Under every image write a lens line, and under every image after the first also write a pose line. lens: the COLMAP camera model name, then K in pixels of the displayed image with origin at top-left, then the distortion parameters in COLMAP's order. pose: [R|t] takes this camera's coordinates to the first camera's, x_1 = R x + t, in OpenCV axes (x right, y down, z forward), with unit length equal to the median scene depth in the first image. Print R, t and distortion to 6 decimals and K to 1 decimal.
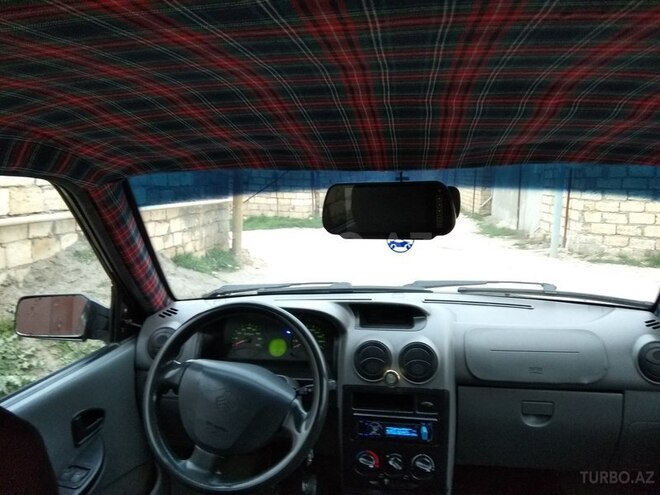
lens RADIAL K [[541.0, 0, 330.0], [0, 541.0, 247.5], [0, 0, 1]] dist [0.102189, -0.161146]
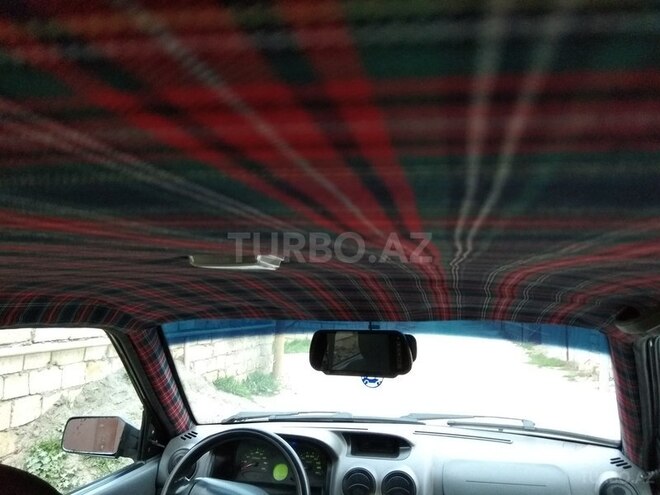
lens RADIAL K [[541.0, 0, 330.0], [0, 541.0, 247.5], [0, 0, 1]] dist [0.102189, -0.161146]
pose [[0.995795, 0.003734, -0.091528, 0.104085], [-0.024002, 0.974898, -0.221354, -0.018396], [0.088404, 0.222620, 0.970889, -0.185178]]
